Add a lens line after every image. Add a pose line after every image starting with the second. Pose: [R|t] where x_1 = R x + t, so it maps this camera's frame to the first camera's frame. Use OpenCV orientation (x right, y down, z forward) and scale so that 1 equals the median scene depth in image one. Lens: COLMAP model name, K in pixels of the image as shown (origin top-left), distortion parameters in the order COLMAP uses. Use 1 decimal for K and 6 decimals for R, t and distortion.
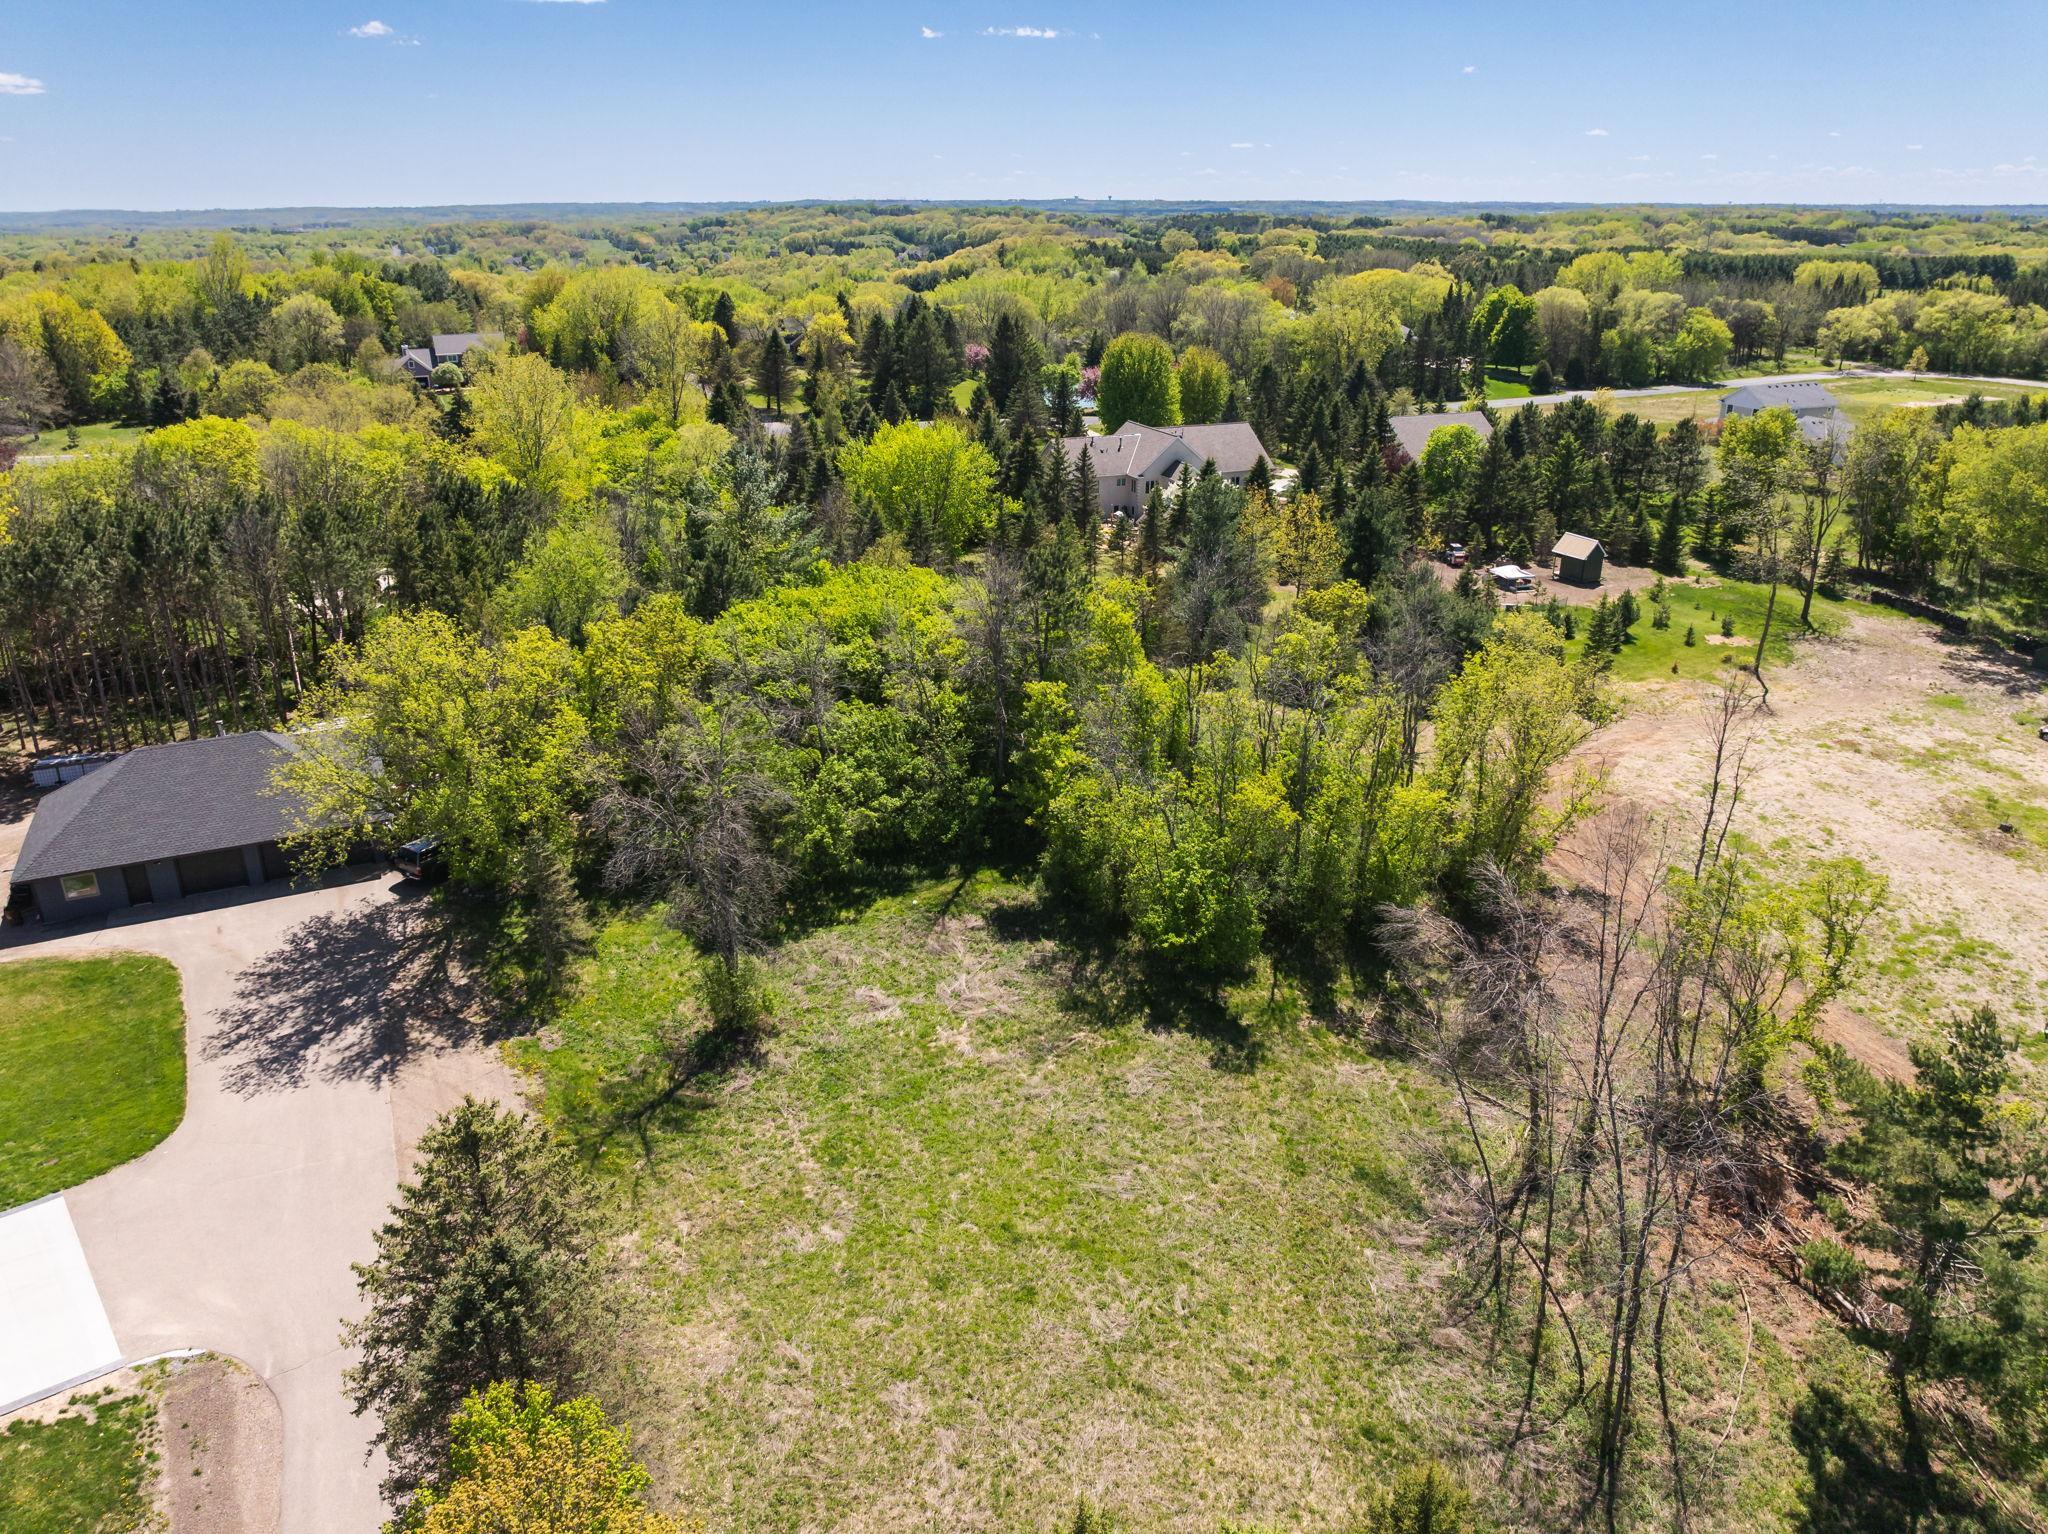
lens RADIAL K [[1439.8, 0, 1024.0], [0, 1439.8, 767.0], [0, 0, 1]] dist [-0.041771, 0.006948]
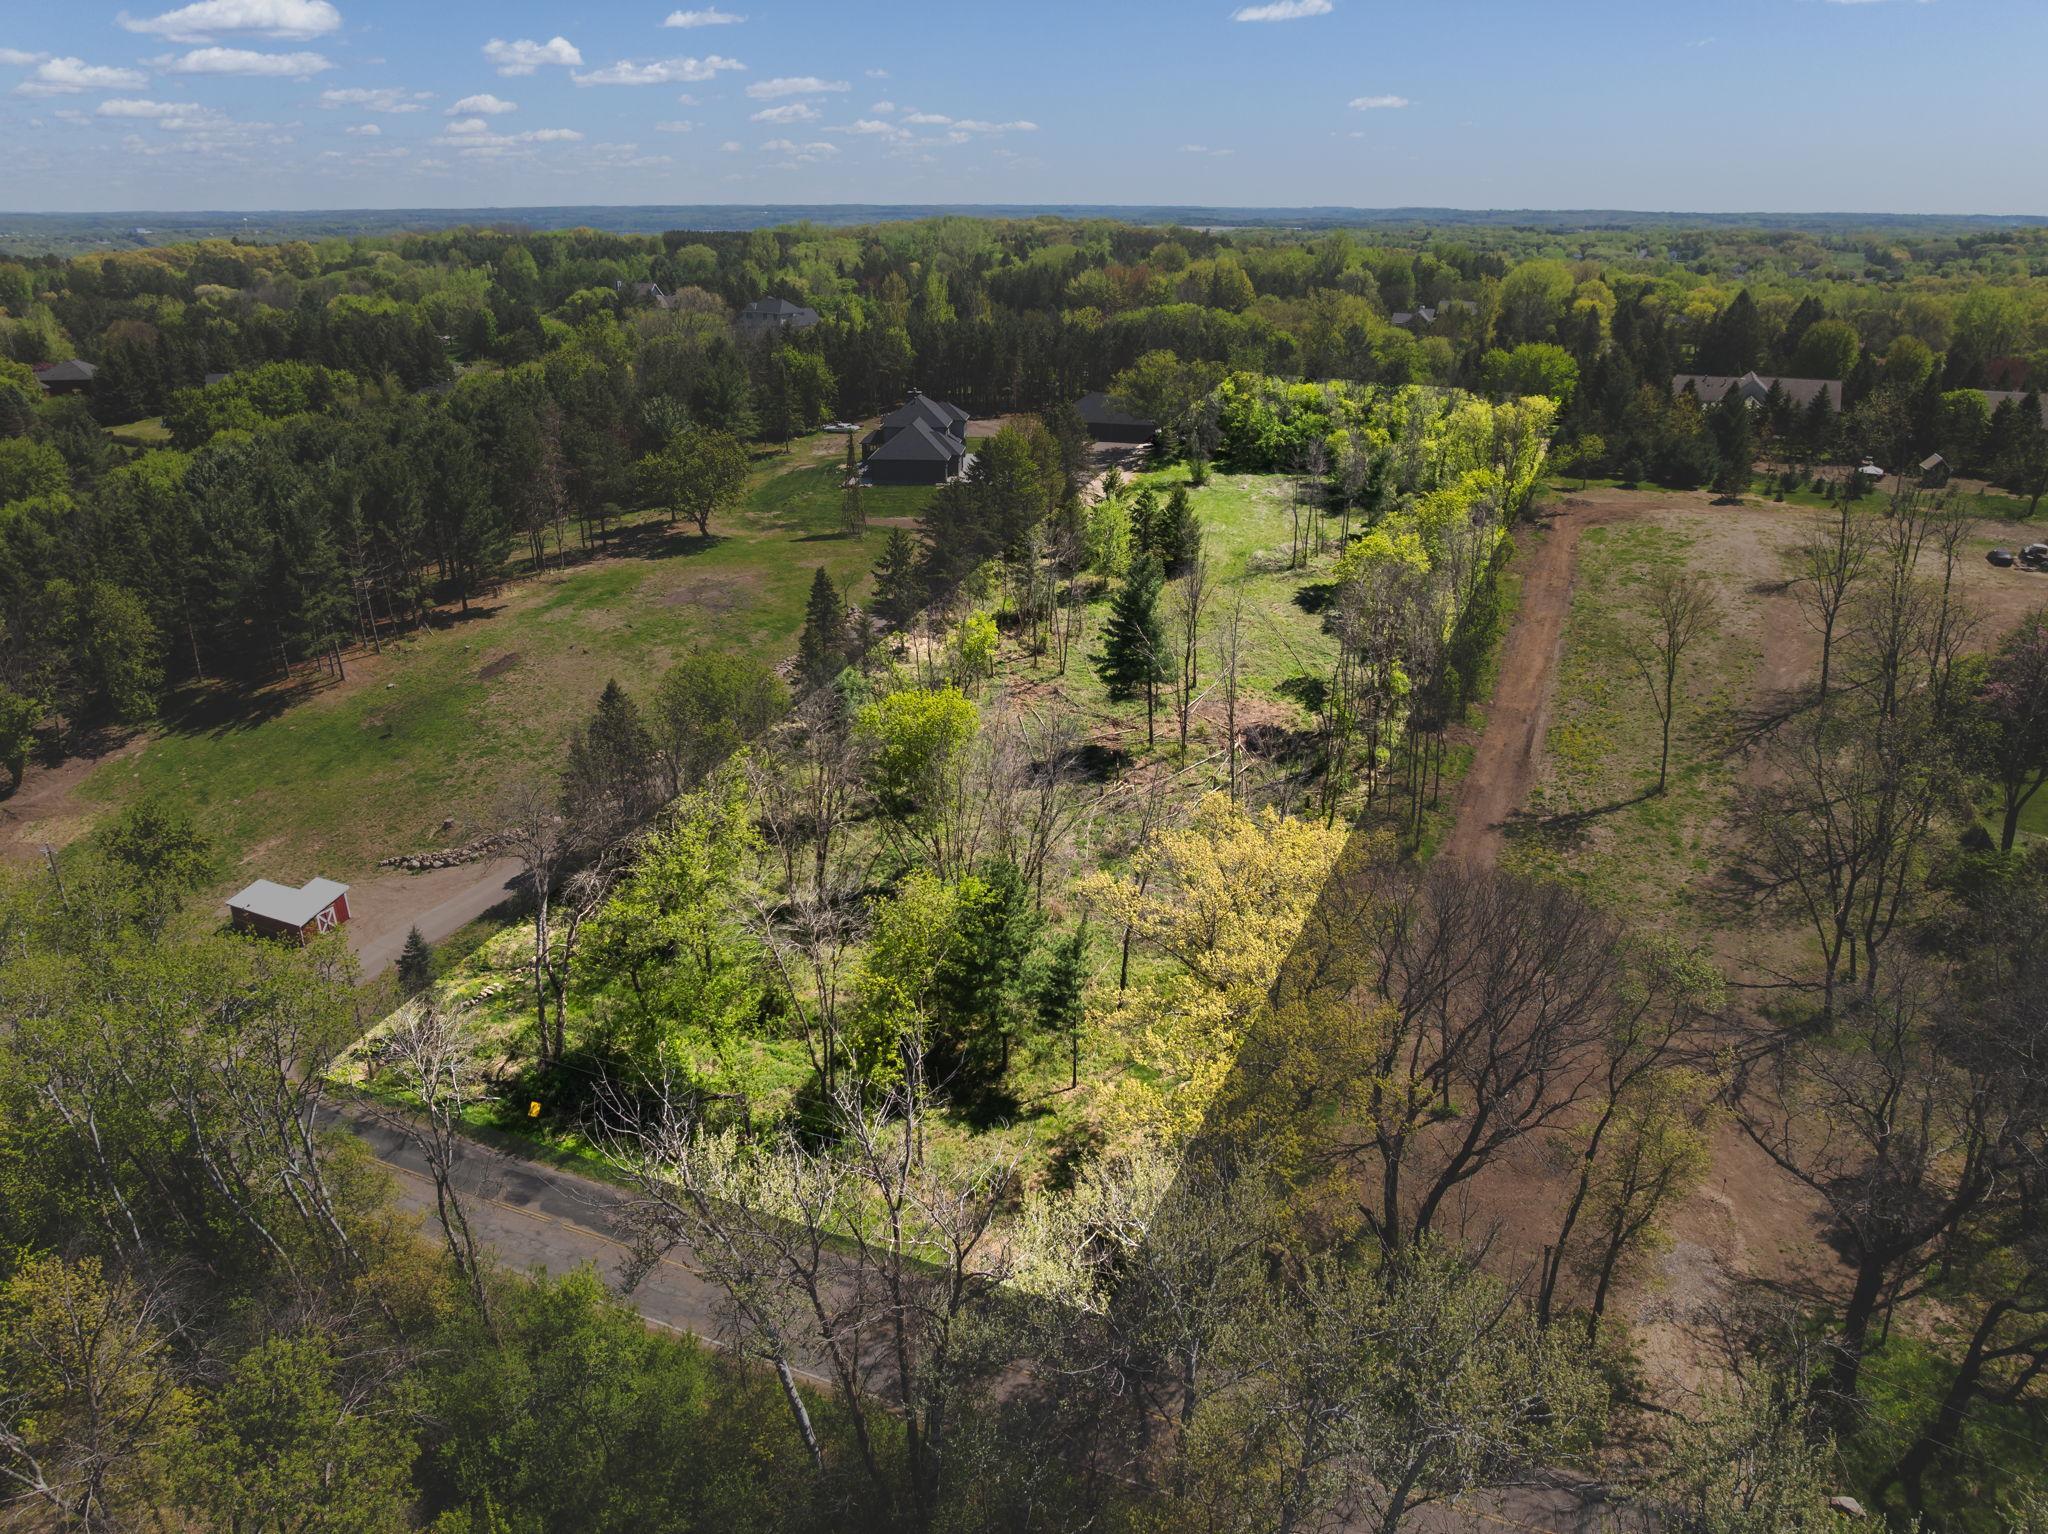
lens RADIAL K [[1419.0, 0, 1023.2], [0, 1419.0, 806.4], [0, 0, 1]] dist [-0.039058, 0.002152]
pose [[0.689905, 0.284907, -0.665476, 0.410867], [-0.267040, 0.954622, 0.131856, 0.126136], [0.672845, 0.086741, 0.734680, -0.334813]]
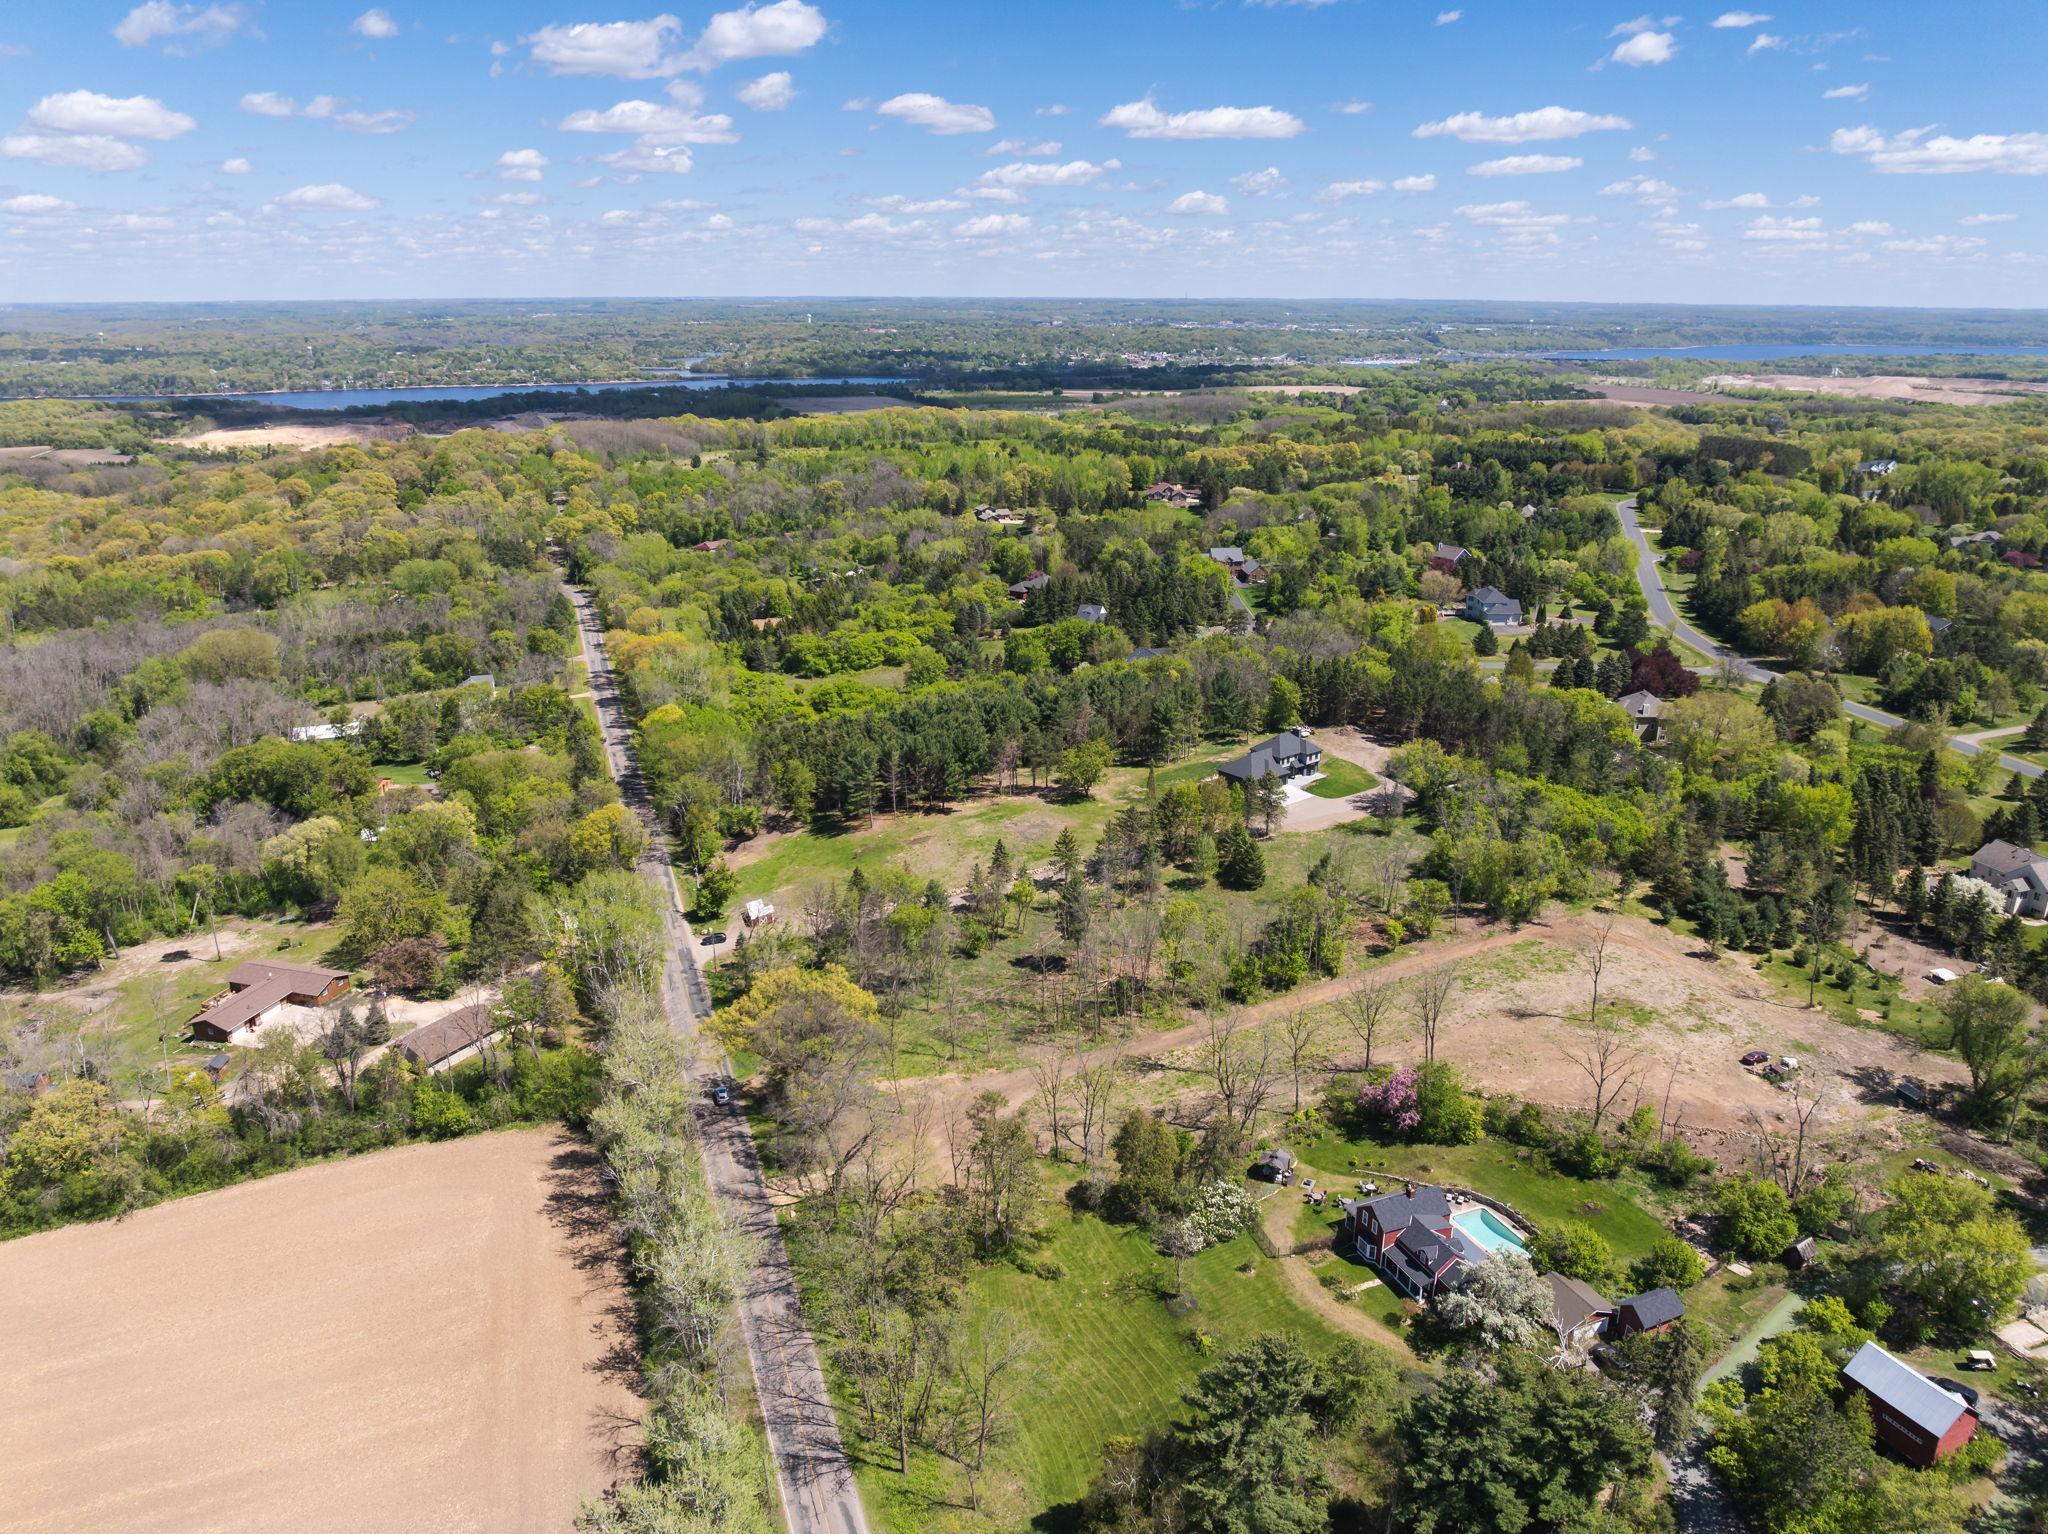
lens RADIAL K [[1439.8, 0, 1024.0], [0, 1439.8, 767.0], [0, 0, 1]] dist [-0.041771, 0.006948]
pose [[-0.055742, 0.313236, -0.948038, 0.983425], [-0.373445, 0.874056, 0.310749, -0.236854], [0.925976, 0.371362, 0.068255, -0.119304]]
